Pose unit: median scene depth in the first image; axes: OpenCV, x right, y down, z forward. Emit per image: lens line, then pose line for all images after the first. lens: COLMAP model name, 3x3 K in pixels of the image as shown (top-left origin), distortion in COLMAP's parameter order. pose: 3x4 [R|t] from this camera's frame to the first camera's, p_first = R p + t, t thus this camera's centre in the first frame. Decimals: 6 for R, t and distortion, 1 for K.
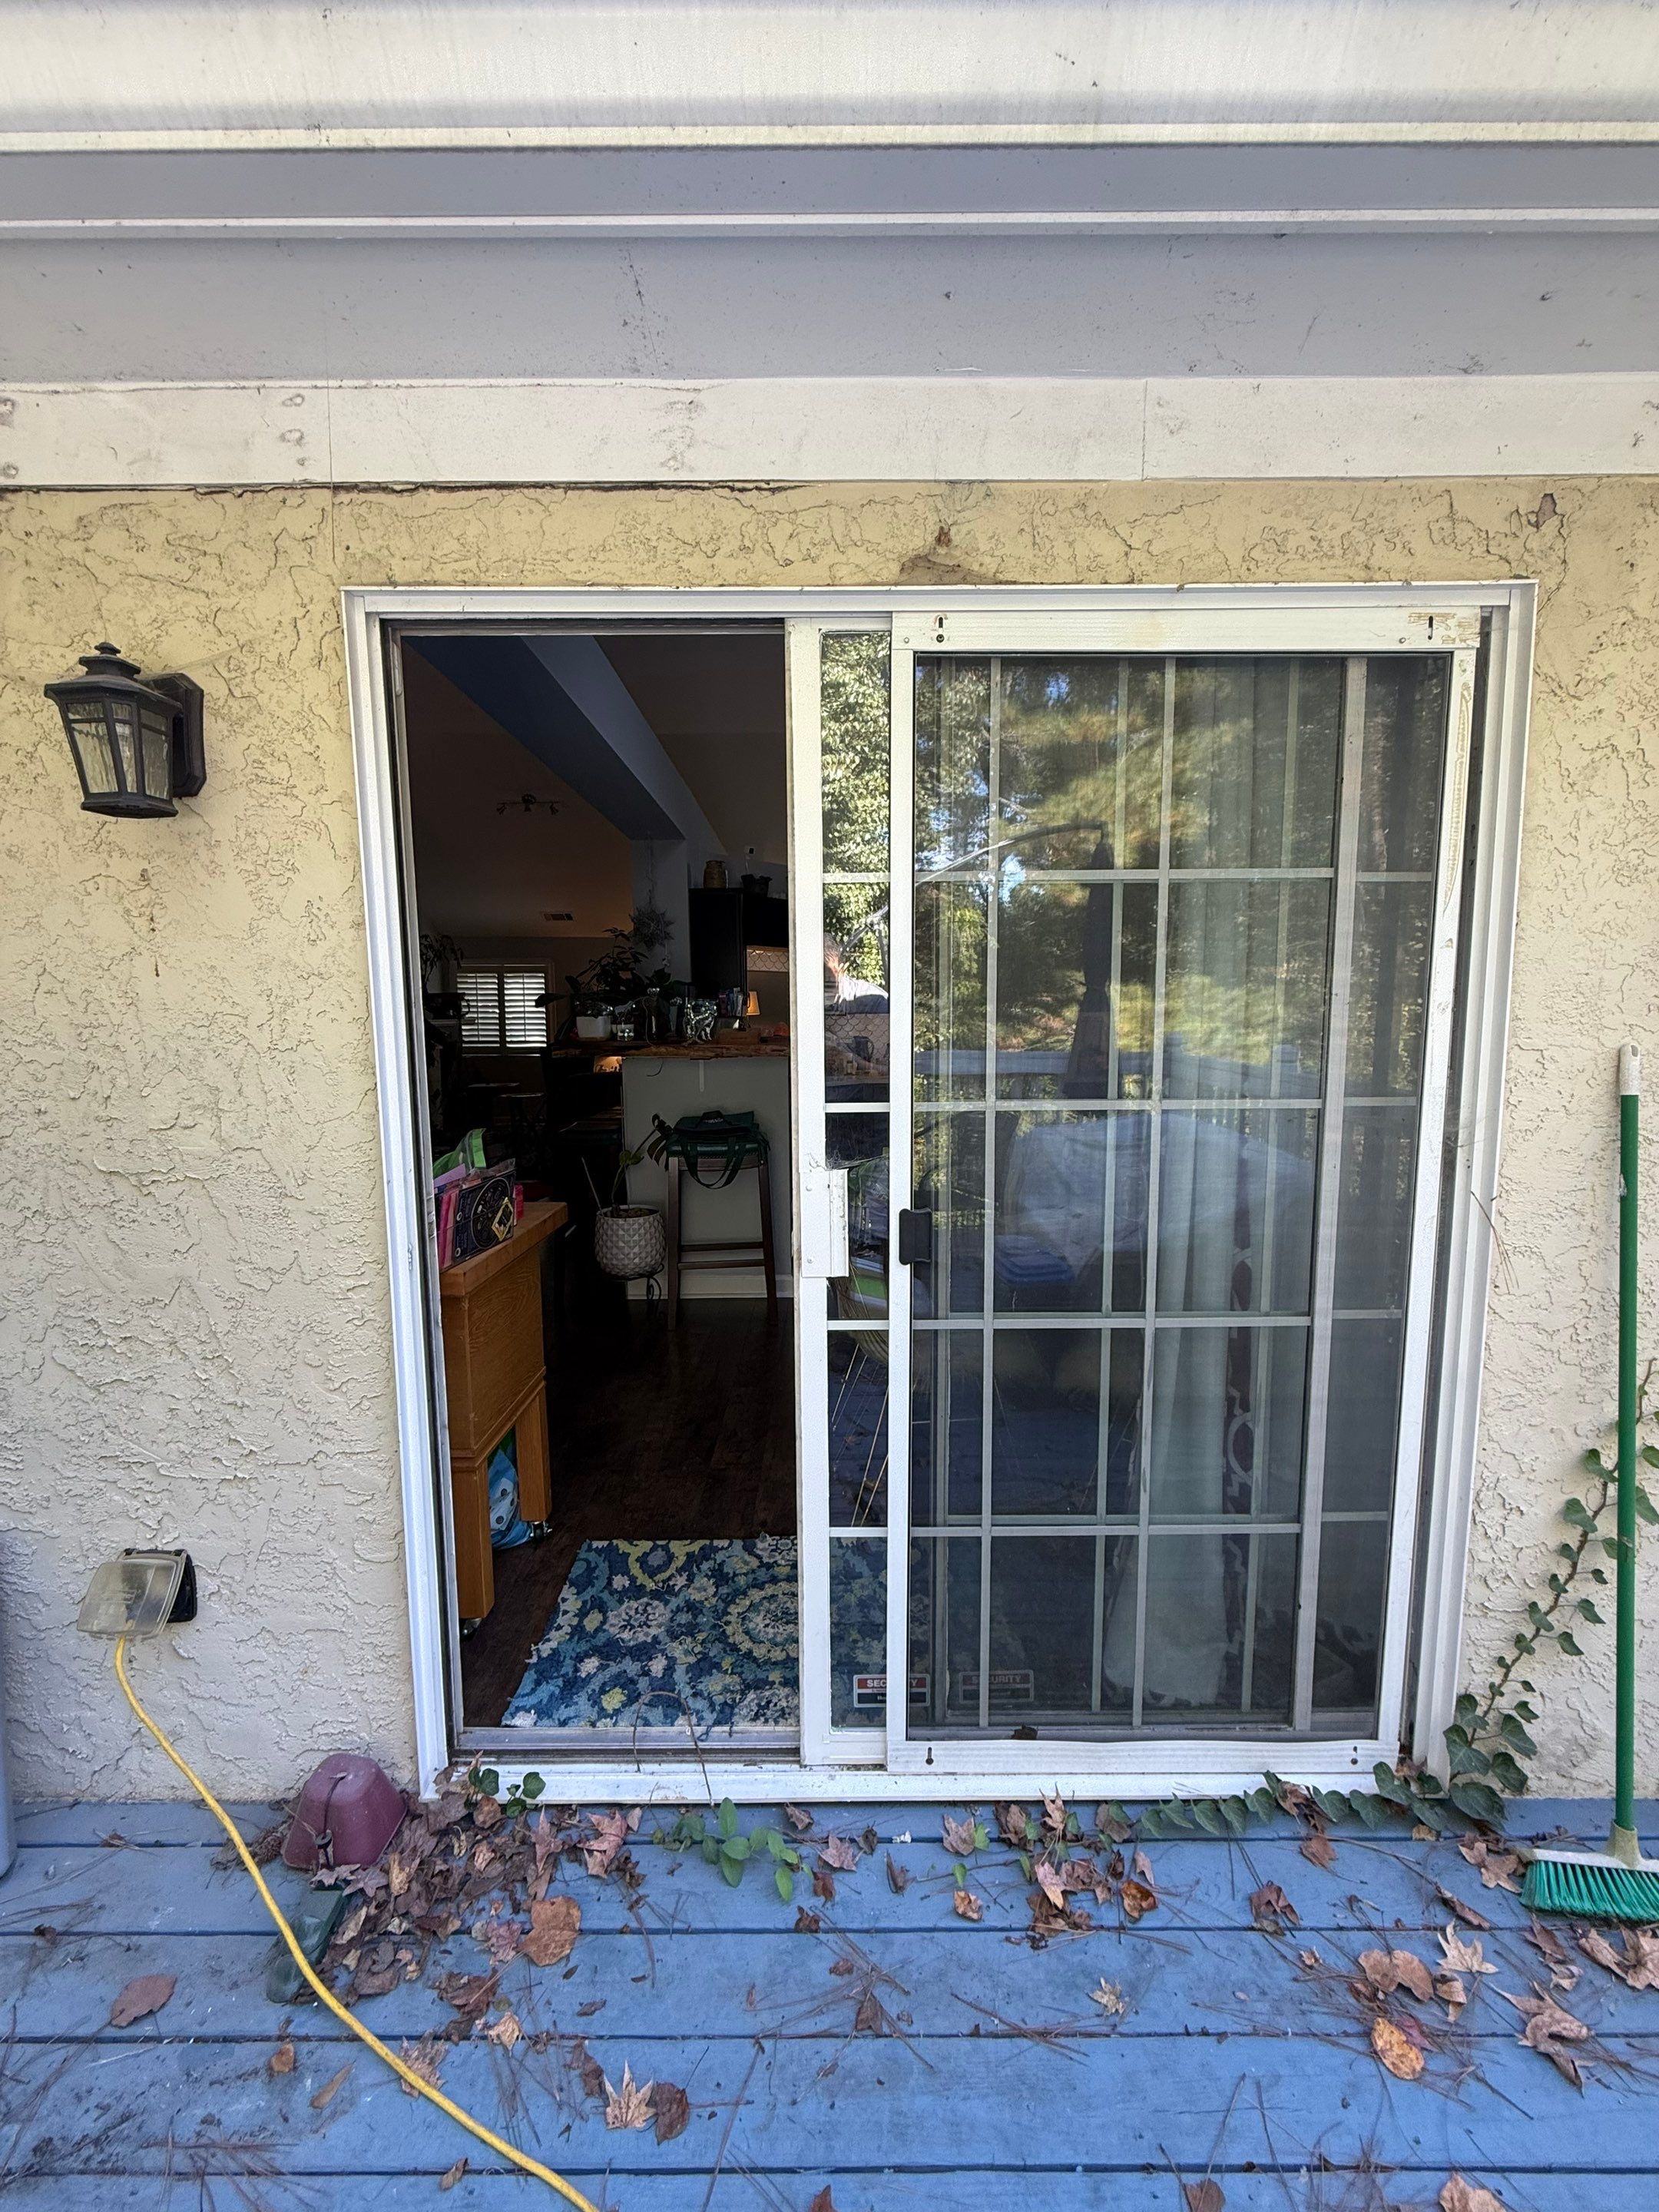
lens RADIAL K [[899.3, 0, 830.1], [0, 899.3, 1096.6], [0, 0, 1]] dist [0.001296, -0.000720]
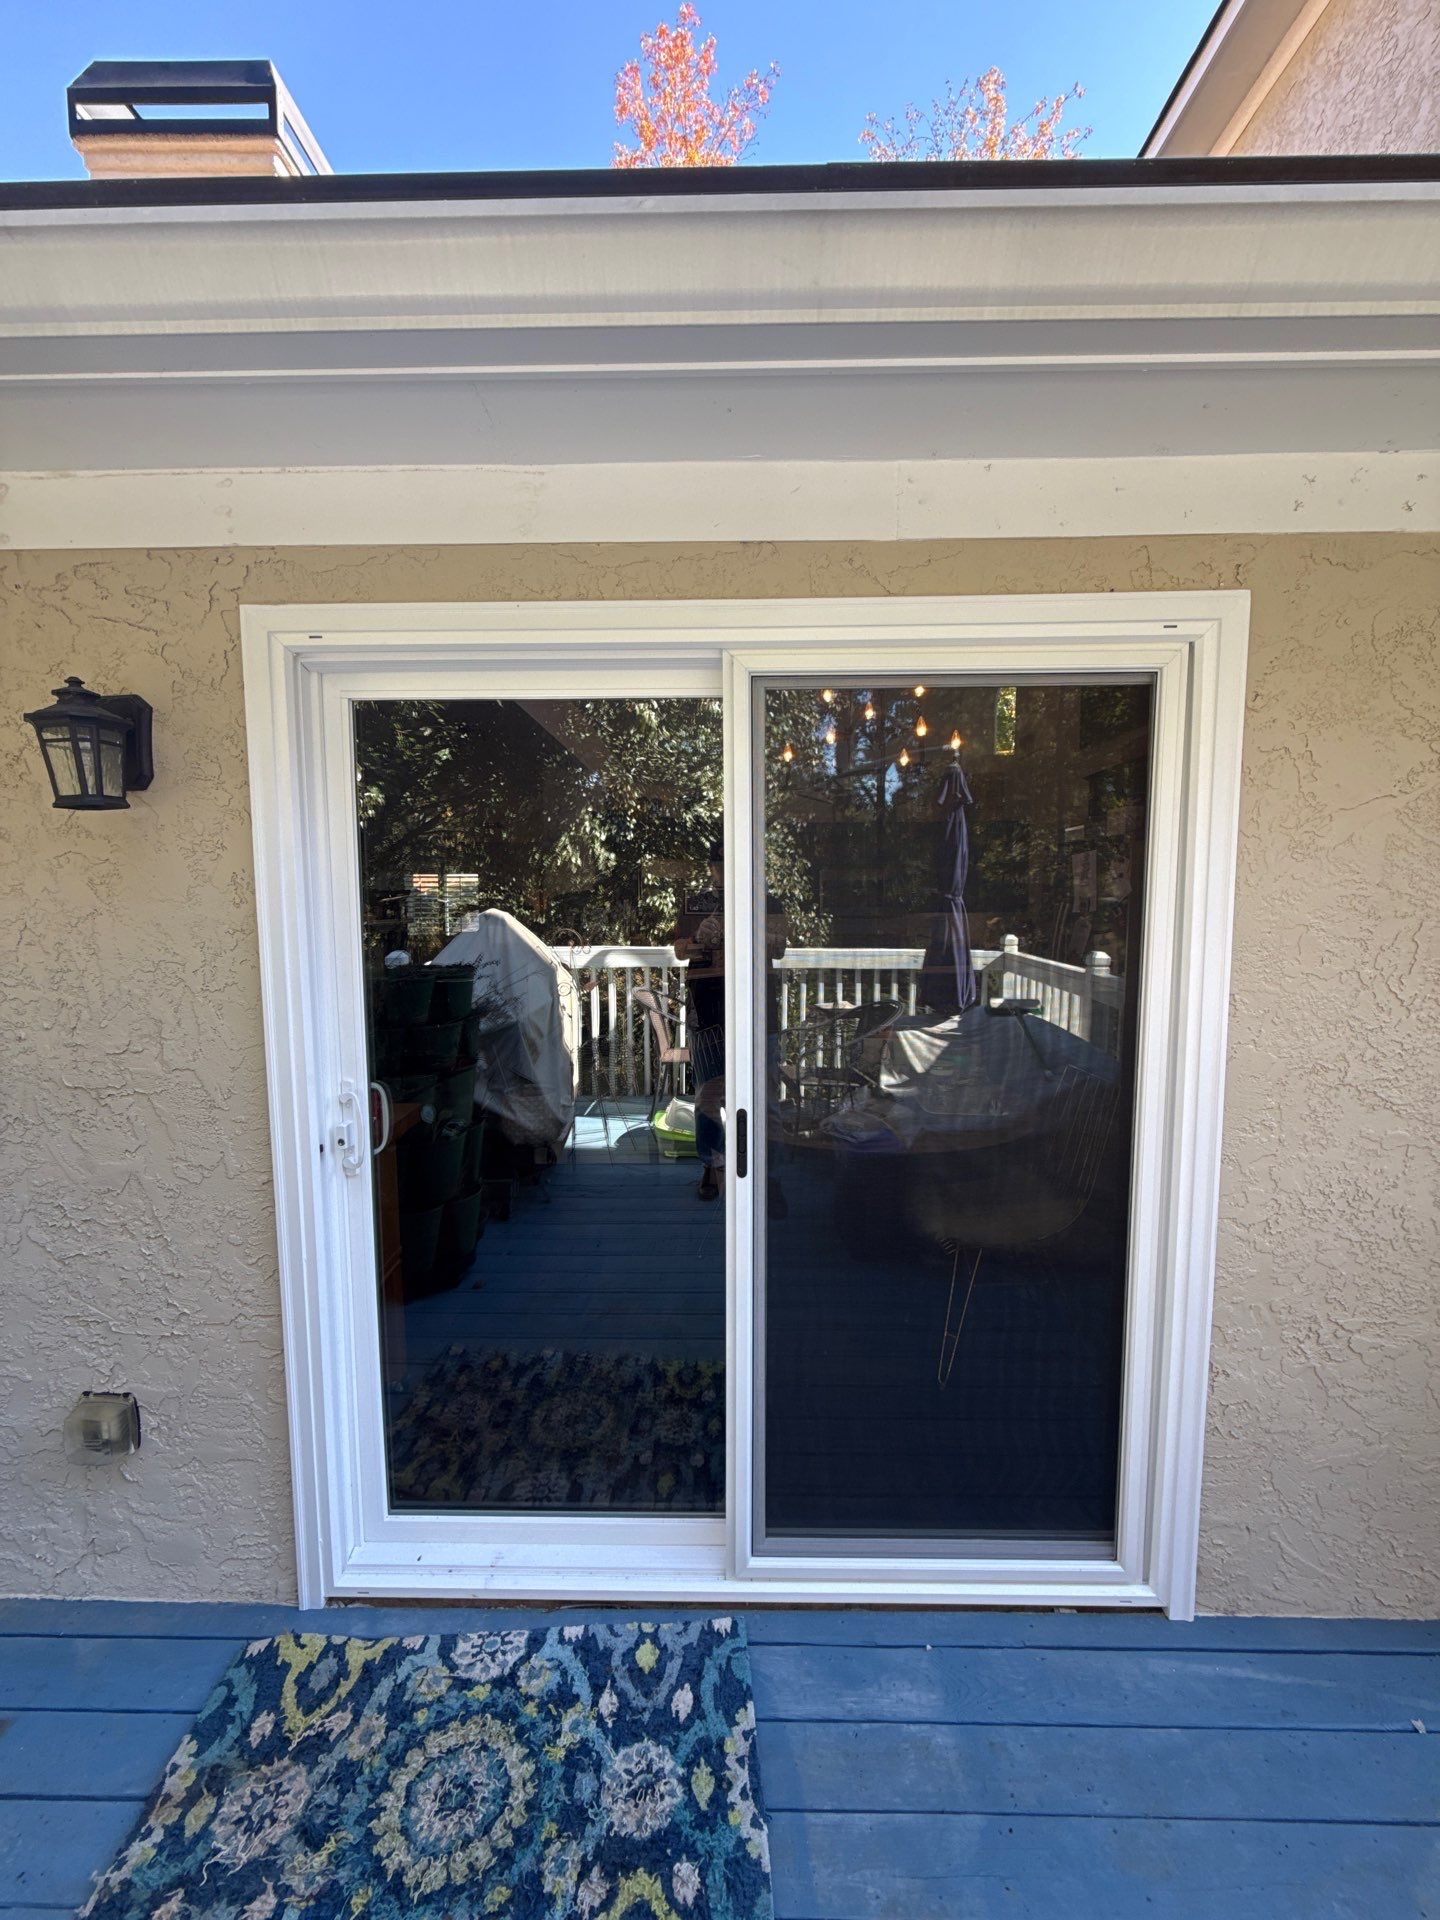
lens RADIAL K [[780.6, 0, 717.6], [0, 780.6, 960.2], [0, 0, 1]] dist [0.001296, -0.000720]
pose [[0.999851, 0.002540, -0.017048, 0.110938], [-0.002843, 0.999837, -0.017805, -0.077917], [0.017000, 0.017851, 0.999696, -0.071767]]
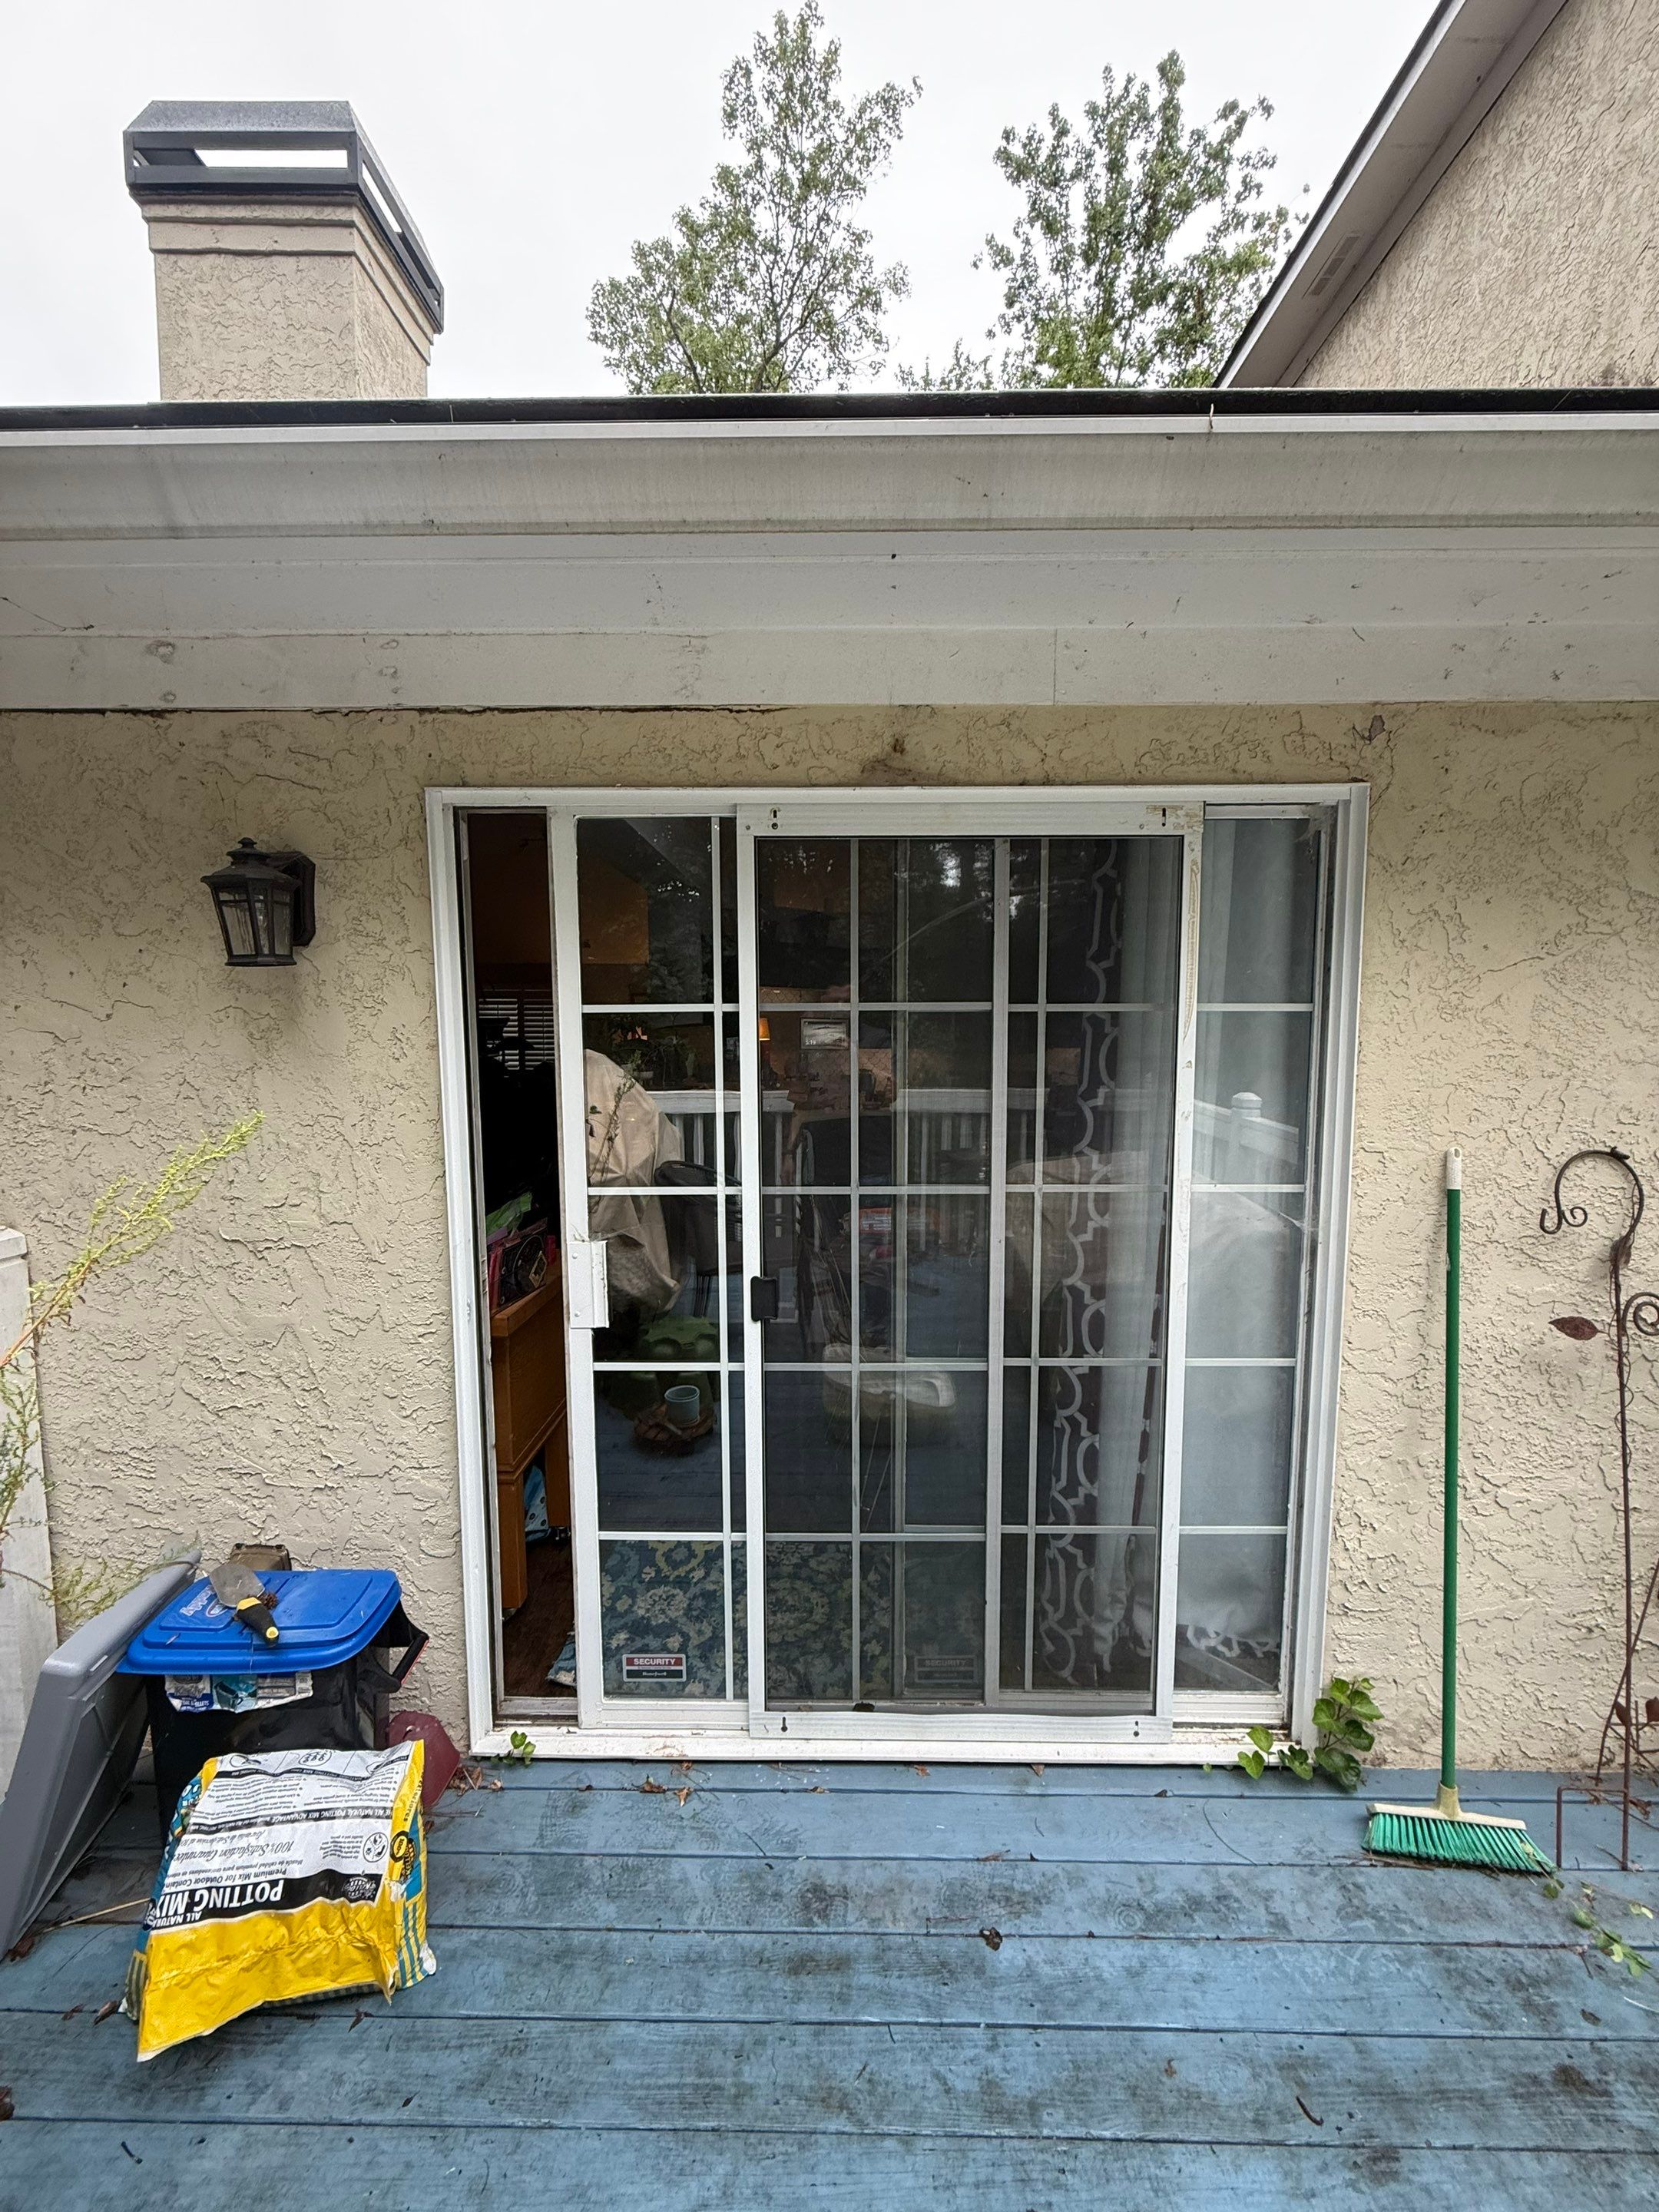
lens RADIAL K [[899.3, 0, 828.5], [0, 899.3, 1099.0], [0, 0, 1]] dist [0.001296, -0.000720]
pose [[0.999875, 0.006338, -0.014505, 0.048165], [-0.006508, 0.999910, -0.011690, -0.106550], [0.014430, 0.011783, 0.999826, -0.249683]]
